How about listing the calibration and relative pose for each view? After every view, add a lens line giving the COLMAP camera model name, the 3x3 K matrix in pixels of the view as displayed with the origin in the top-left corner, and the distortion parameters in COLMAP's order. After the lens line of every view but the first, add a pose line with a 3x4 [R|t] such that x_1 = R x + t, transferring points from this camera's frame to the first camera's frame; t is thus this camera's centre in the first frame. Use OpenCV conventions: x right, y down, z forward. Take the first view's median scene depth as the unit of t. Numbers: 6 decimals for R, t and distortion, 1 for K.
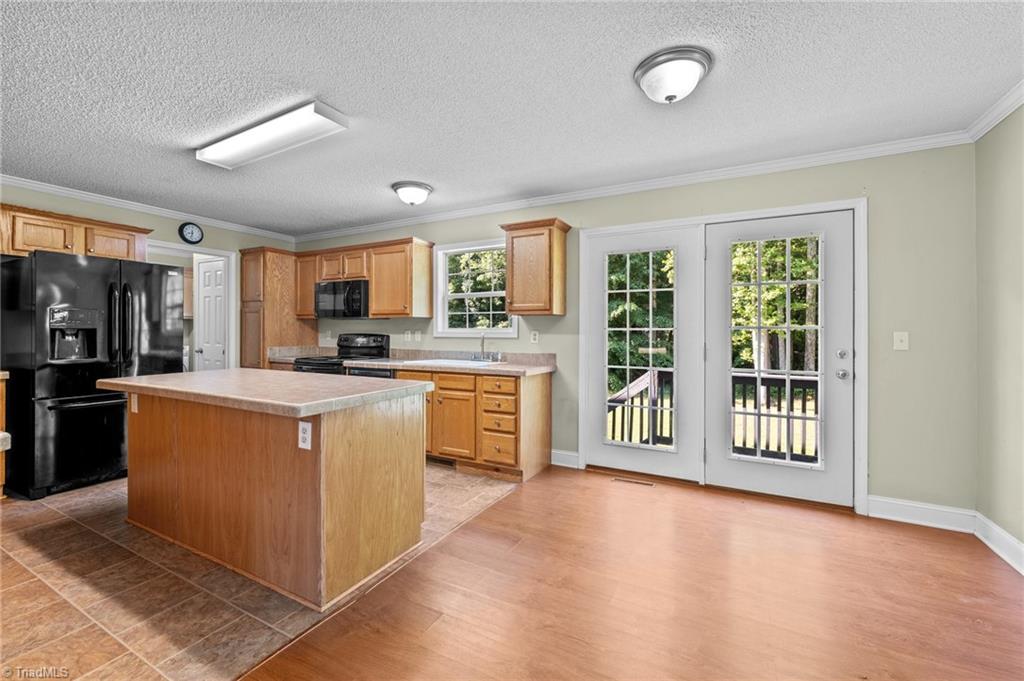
lens RADIAL K [[423.5, 0, 511.1], [0, 423.5, 332.7], [0, 0, 1]] dist [0.001660, -0.000017]
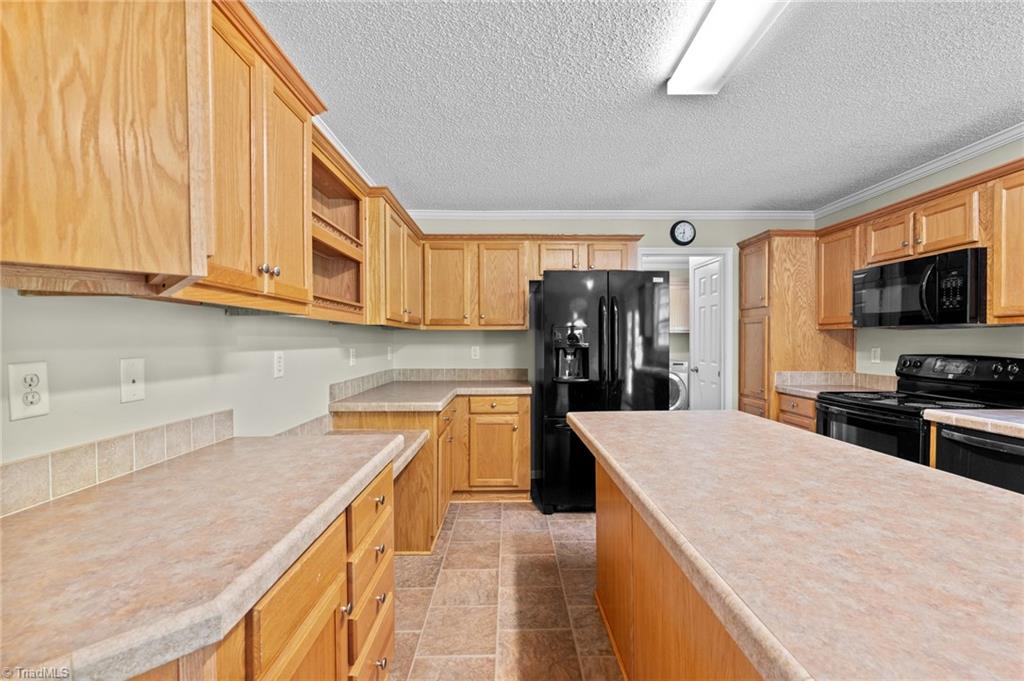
lens RADIAL K [[426.7, 0, 513.7], [0, 426.7, 345.0], [0, 0, 1]] dist [0.001338, 0.000002]
pose [[0.484043, 0.002873, -0.875040, -0.184068], [0.000779, 0.999993, 0.003715, -0.014663], [0.875044, -0.002480, 0.484037, 0.311918]]
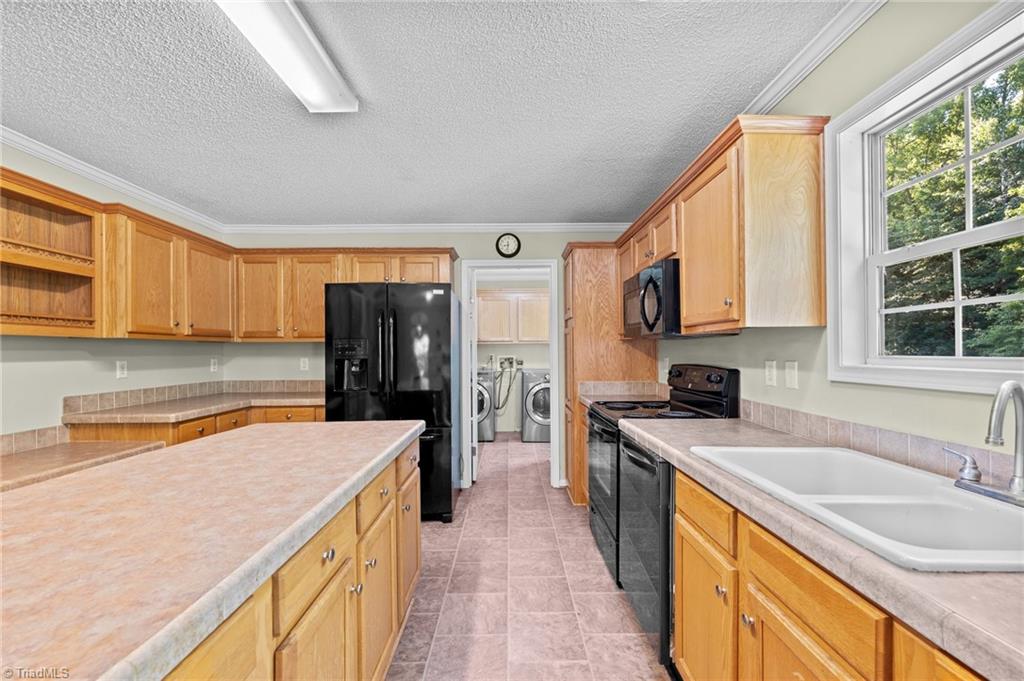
lens RADIAL K [[421.4, 0, 513.2], [0, 421.4, 352.4], [0, 0, 1]] dist [0.000034, 0.000074]
pose [[0.479341, -0.006022, -0.877608, 0.001761], [0.006027, 0.999975, -0.003569, -0.014979], [0.877608, -0.003578, 0.479366, 0.645898]]
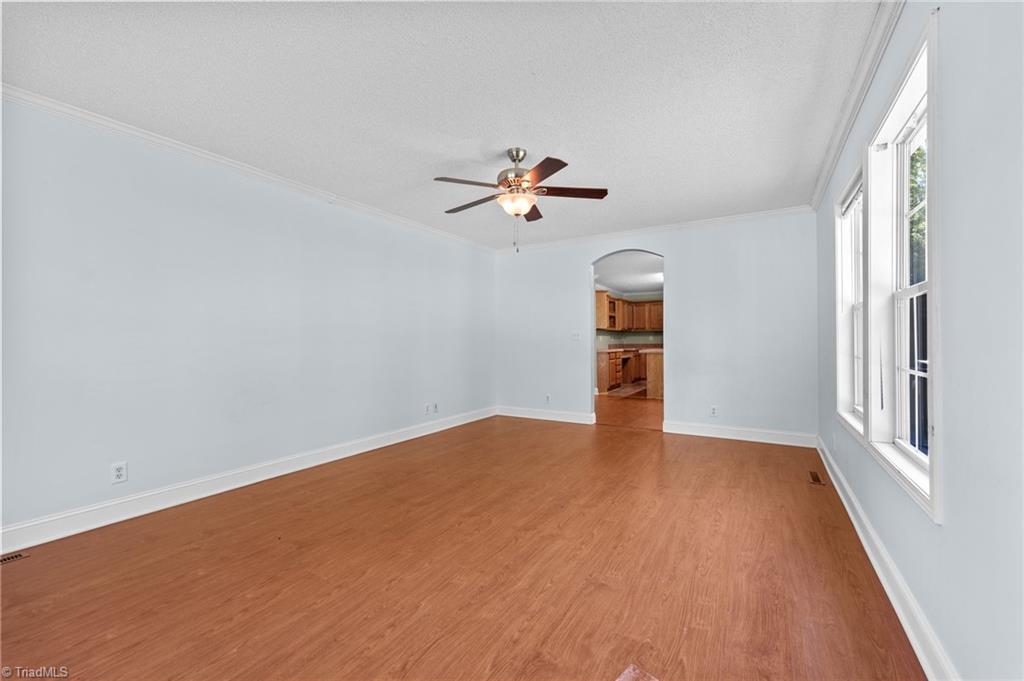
lens RADIAL K [[423.5, 0, 511.1], [0, 423.5, 332.7], [0, 0, 1]] dist [0.001660, -0.000017]
pose [[-0.043620, -0.021352, -0.998820, 1.737967], [-0.002007, 0.999771, -0.021285, 0.026818], [0.999046, 0.001076, -0.043653, -0.095460]]
